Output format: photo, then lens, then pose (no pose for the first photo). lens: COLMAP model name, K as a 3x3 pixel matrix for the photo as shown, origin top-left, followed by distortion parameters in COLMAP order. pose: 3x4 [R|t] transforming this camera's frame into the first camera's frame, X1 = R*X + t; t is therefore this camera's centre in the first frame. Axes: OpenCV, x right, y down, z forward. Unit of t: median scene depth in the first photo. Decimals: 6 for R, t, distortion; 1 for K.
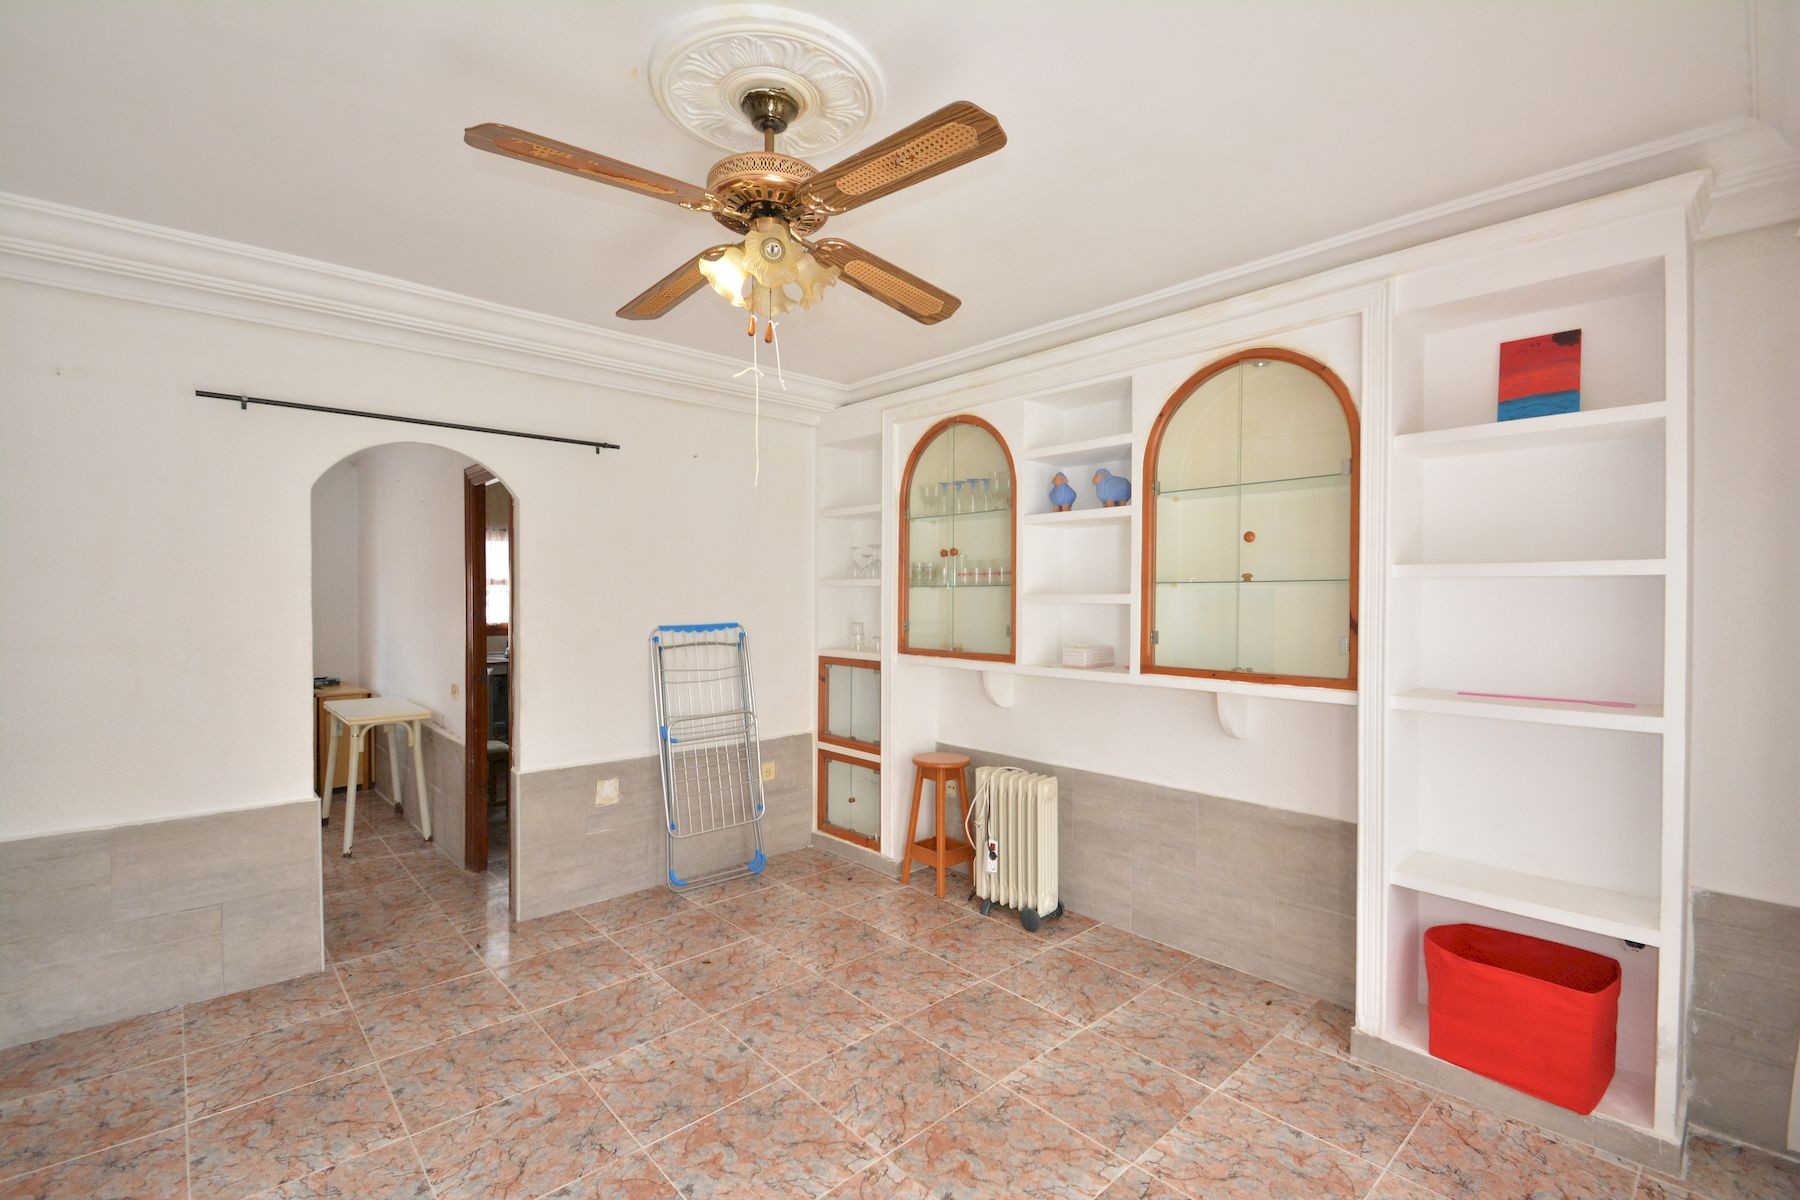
lens RADIAL K [[790.1, 0, 903.7], [0, 790.1, 602.0], [0, 0, 1]] dist [0.006365, -0.012036]
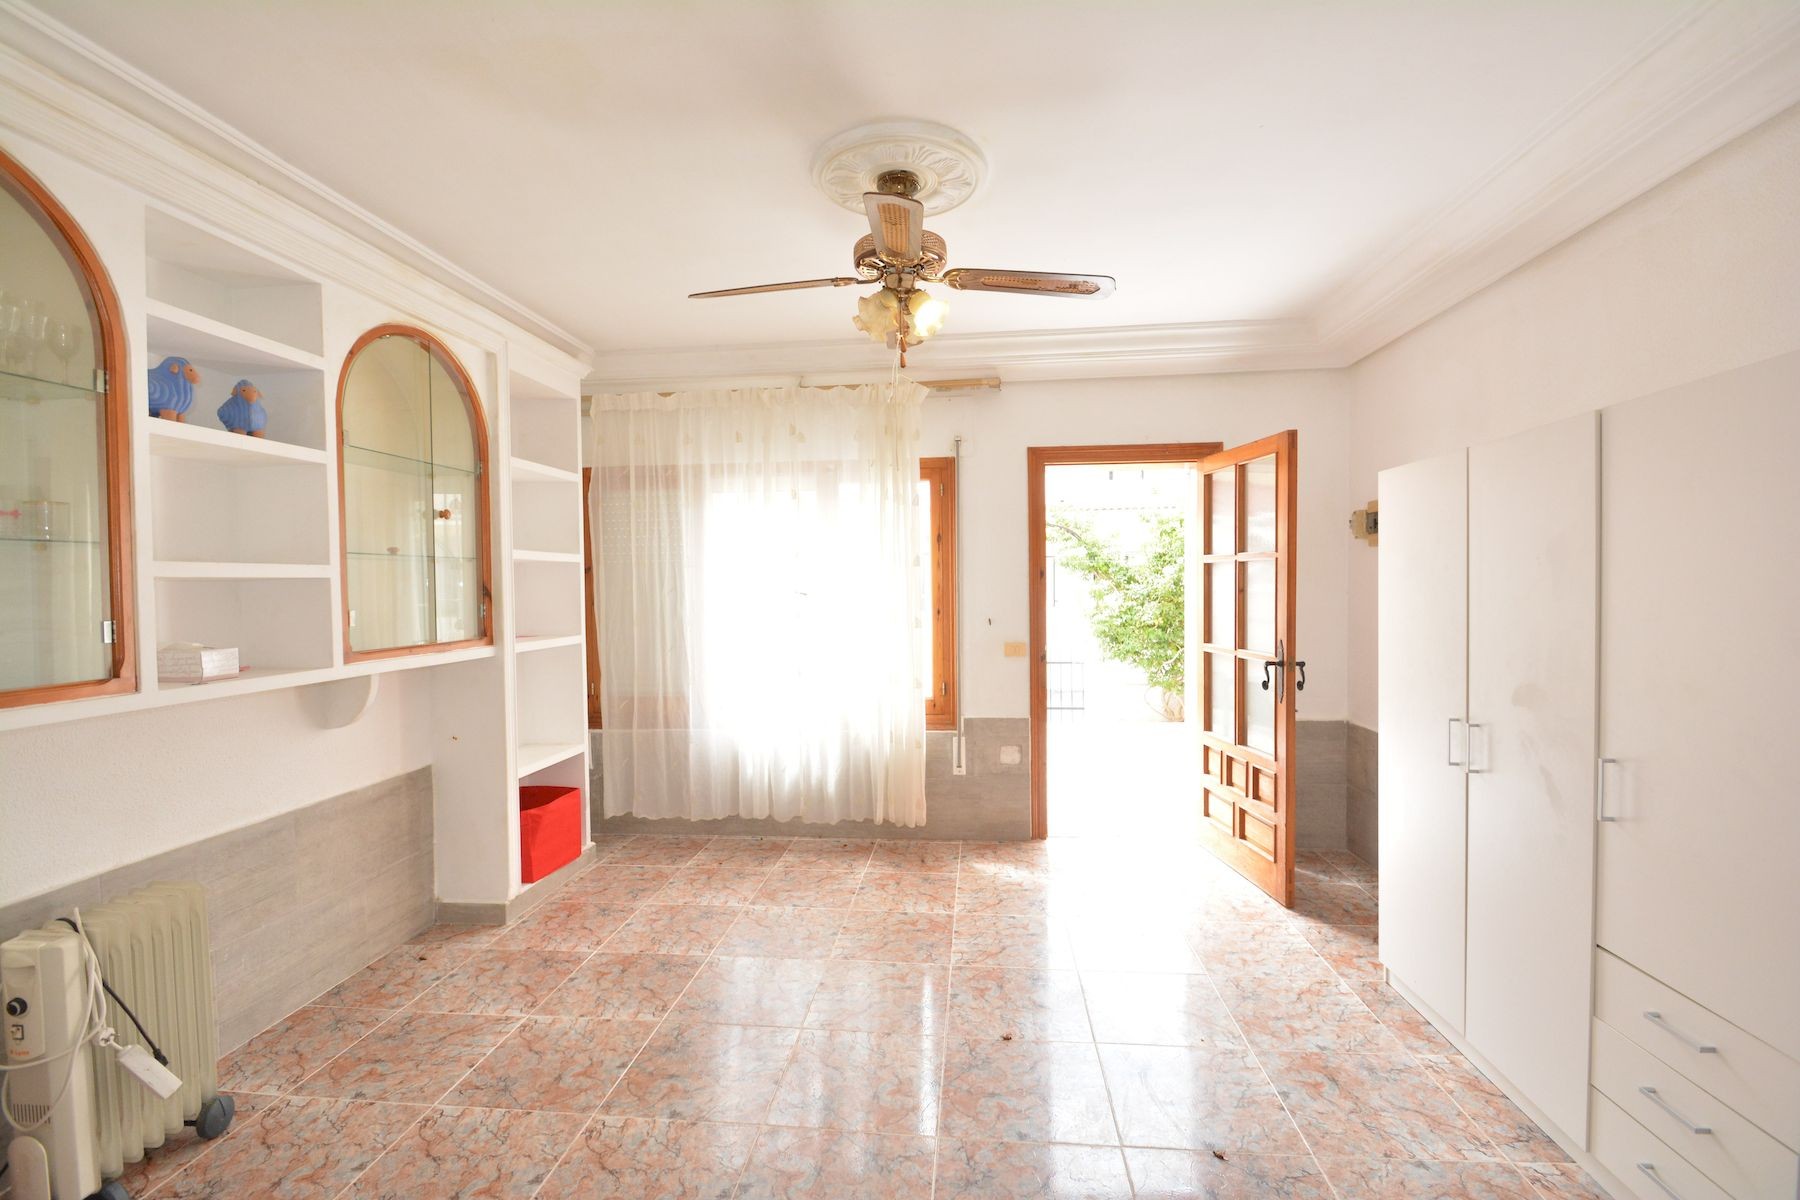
lens RADIAL K [[790.1, 0, 901.2], [0, 790.1, 604.1], [0, 0, 1]] dist [0.006365, -0.012036]
pose [[-0.668665, -0.011965, 0.743467, -0.668910], [0.015819, 0.999415, 0.030311, 0.013596], [-0.743395, 0.032029, -0.668085, 1.100563]]
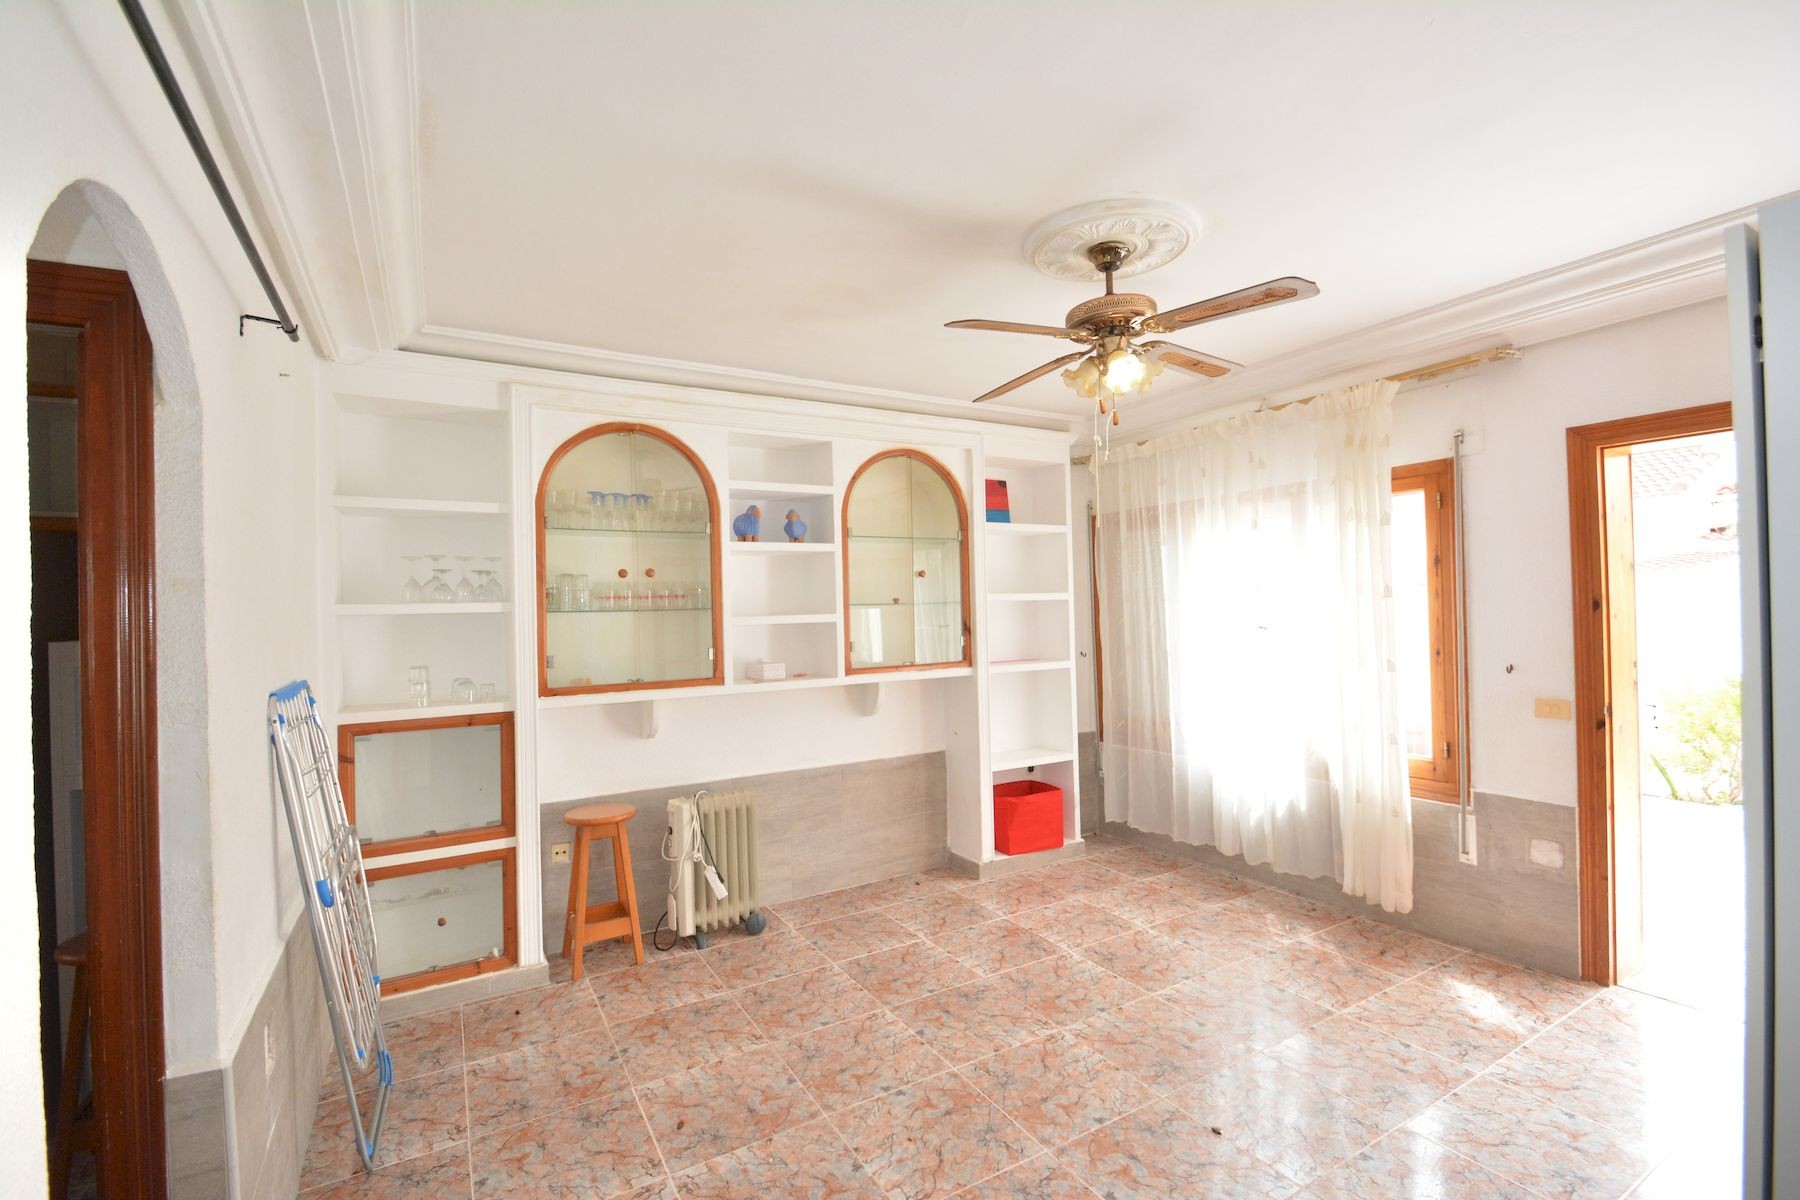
lens RADIAL K [[790.1, 0, 906.0], [0, 790.1, 600.8], [0, 0, 1]] dist [0.006365, -0.012036]
pose [[0.207571, 0.003711, 0.978213, -0.920611], [0.031943, 0.999434, -0.010570, -0.013986], [-0.977698, 0.033442, 0.207335, 0.627665]]
